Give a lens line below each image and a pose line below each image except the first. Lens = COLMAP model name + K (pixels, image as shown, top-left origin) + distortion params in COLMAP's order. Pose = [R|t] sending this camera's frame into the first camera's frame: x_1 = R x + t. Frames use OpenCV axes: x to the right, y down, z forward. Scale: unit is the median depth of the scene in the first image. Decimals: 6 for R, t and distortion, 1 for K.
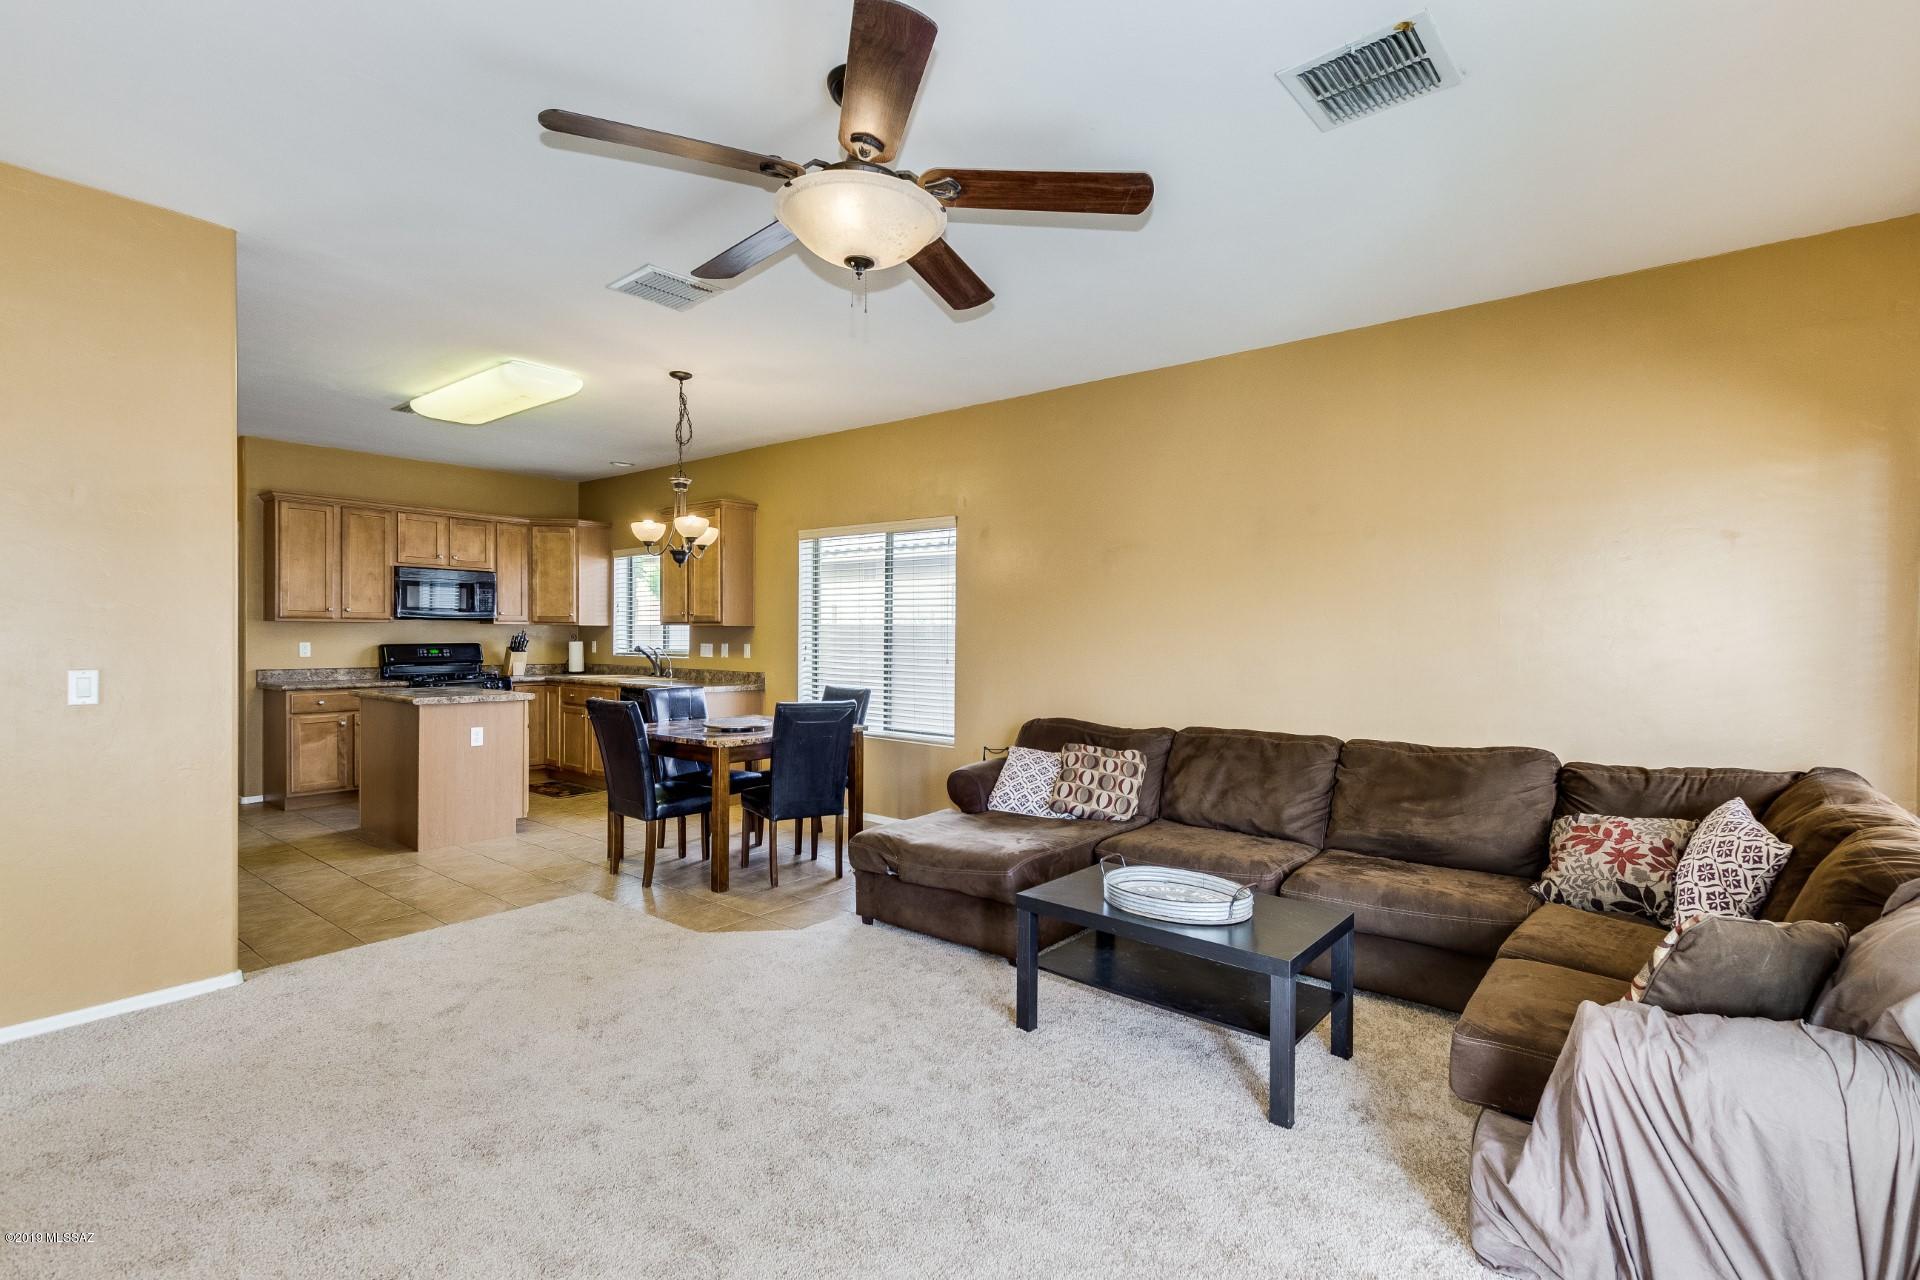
lens RADIAL K [[880.7, 0, 976.9], [0, 880.7, 646.4], [0, 0, 1]] dist [0.000595, -0.000654]
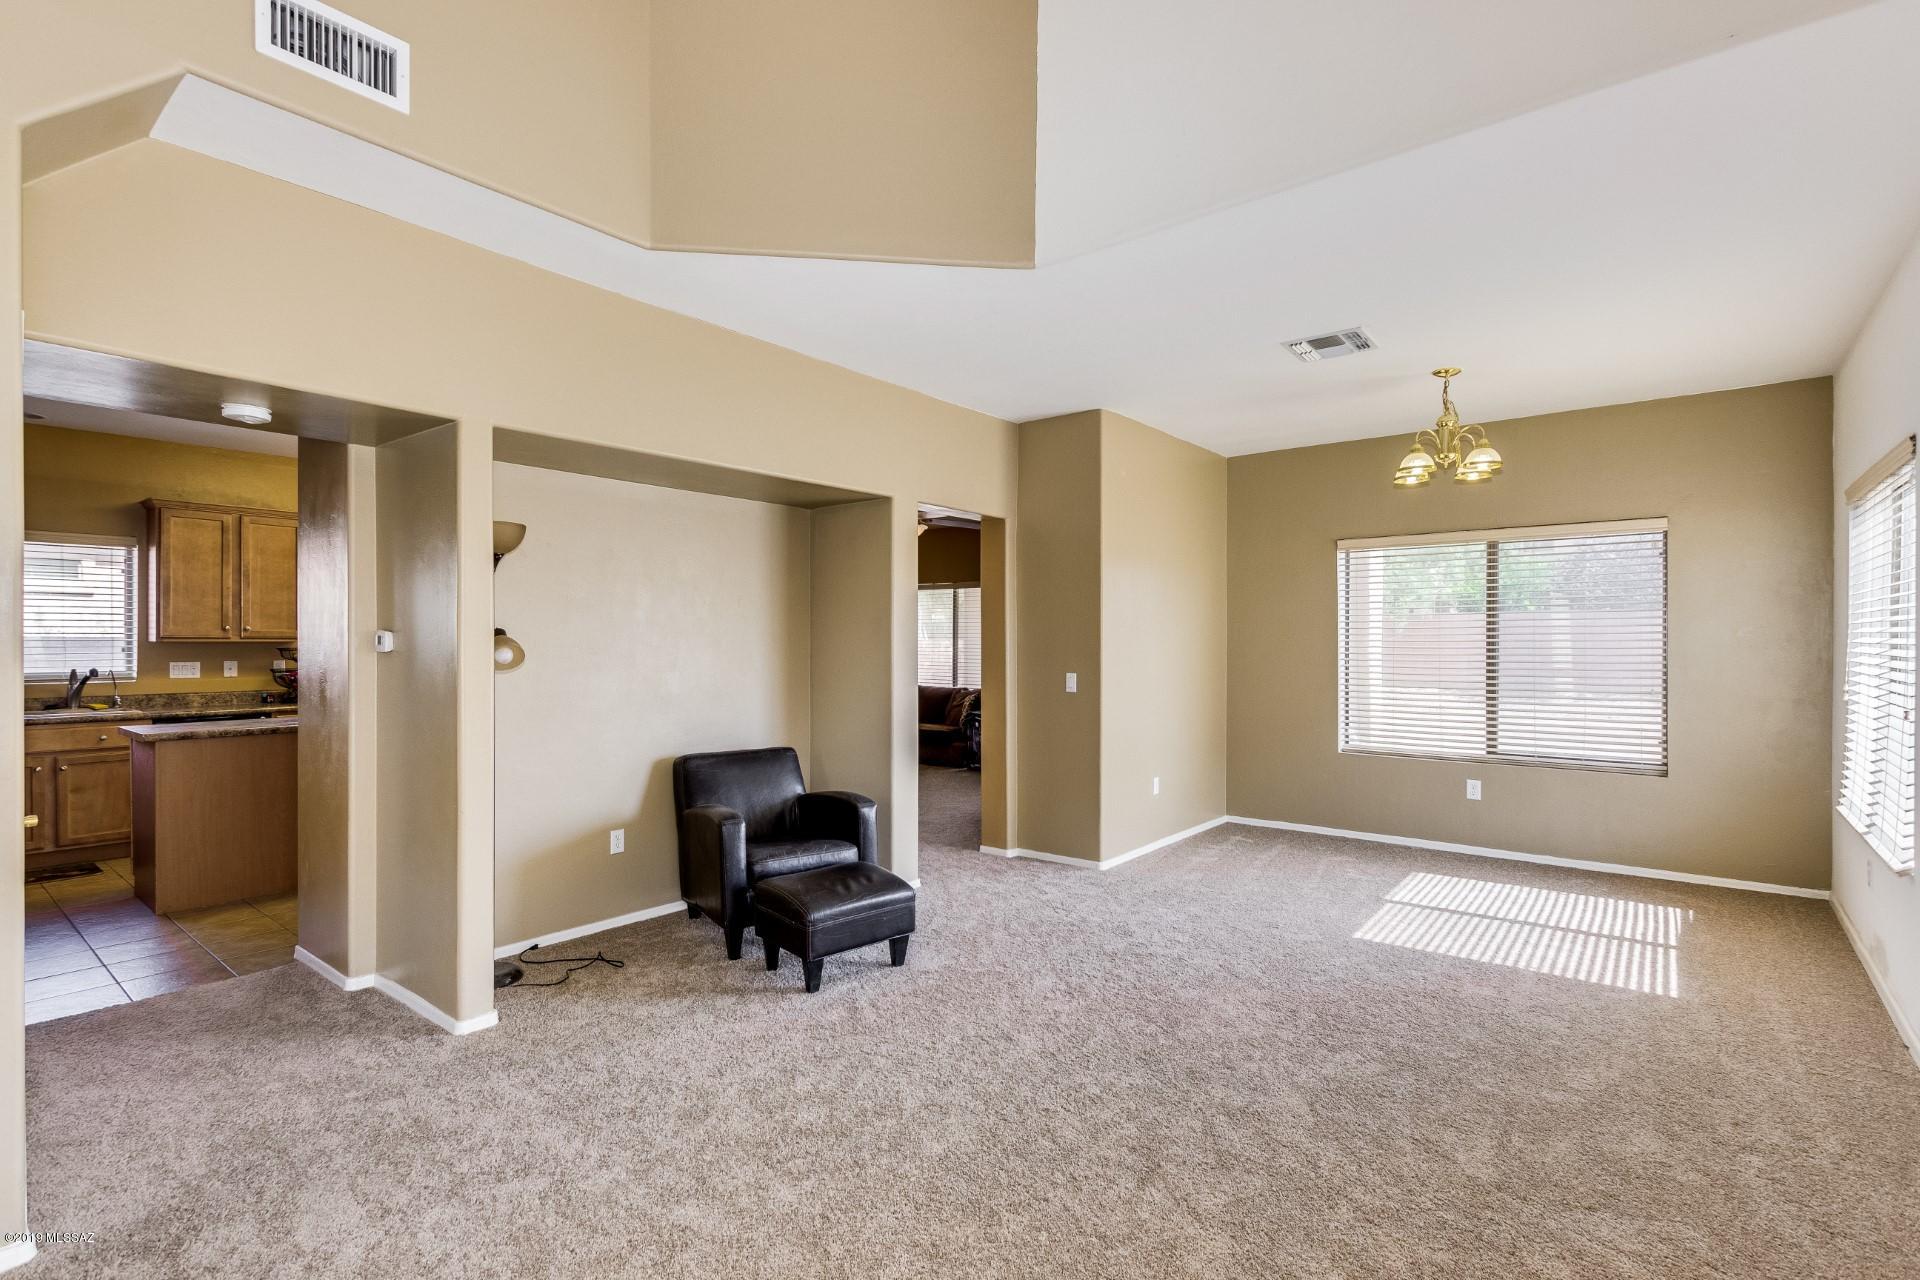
lens RADIAL K [[880.7, 0, 963.5], [0, 880.7, 644.9], [0, 0, 1]] dist [0.000595, -0.000654]
pose [[0.010120, -0.010973, 0.999889, -1.106974], [0.016608, 0.999804, 0.010804, -0.015982], [-0.999811, 0.016497, 0.010300, 0.238778]]
